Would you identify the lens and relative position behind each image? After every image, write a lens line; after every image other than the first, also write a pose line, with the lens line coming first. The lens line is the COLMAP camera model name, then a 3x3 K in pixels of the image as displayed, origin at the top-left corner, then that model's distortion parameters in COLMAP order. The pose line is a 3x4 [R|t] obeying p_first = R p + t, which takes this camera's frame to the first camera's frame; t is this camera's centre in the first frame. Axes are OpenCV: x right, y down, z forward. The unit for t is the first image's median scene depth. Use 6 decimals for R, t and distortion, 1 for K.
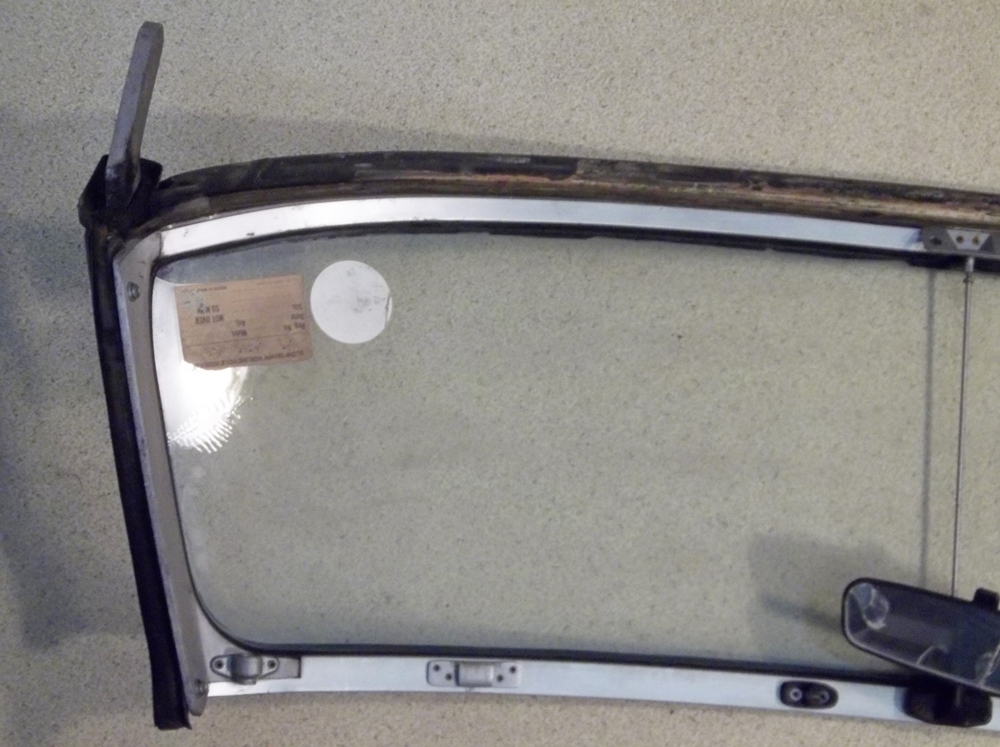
lens RADIAL K [[1626.9, 0, 500.0], [0, 1626.9, 373.5], [0, 0, 1]] dist [-0.013887, -0.105623]
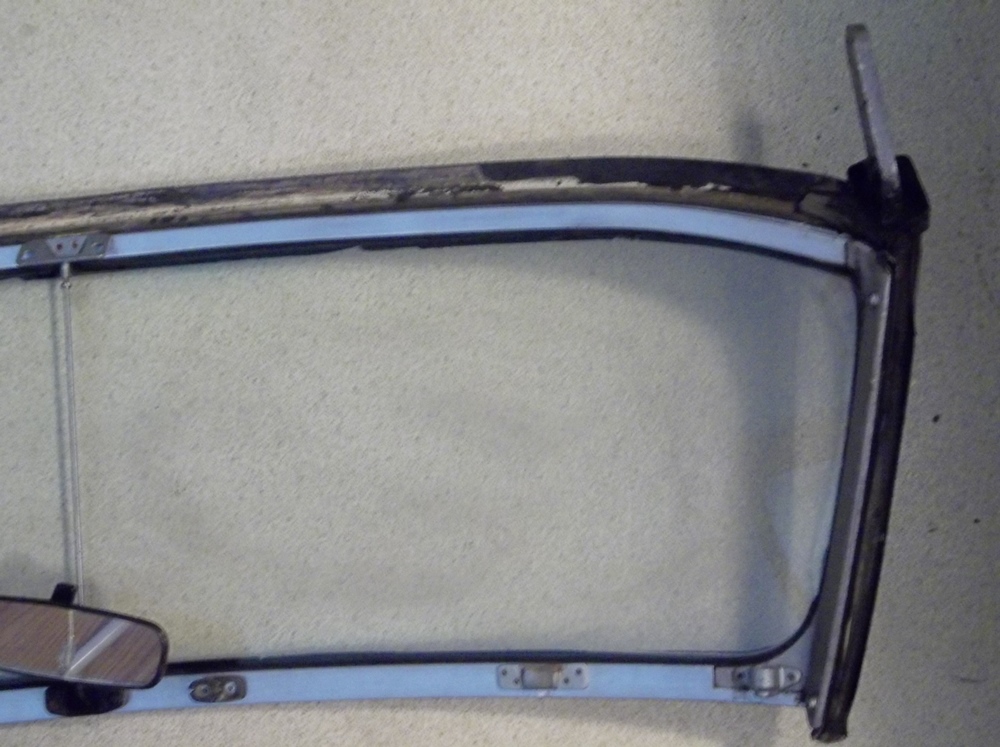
lens RADIAL K [[1611.8, 0, 500.0], [0, 1611.8, 373.5], [0, 0, 1]] dist [-0.020227, -0.005744]
pose [[0.980032, -0.198825, -0.002623, 0.525898], [0.198836, 0.980020, 0.004947, 0.045612], [0.001587, -0.005370, 0.999984, -0.023873]]
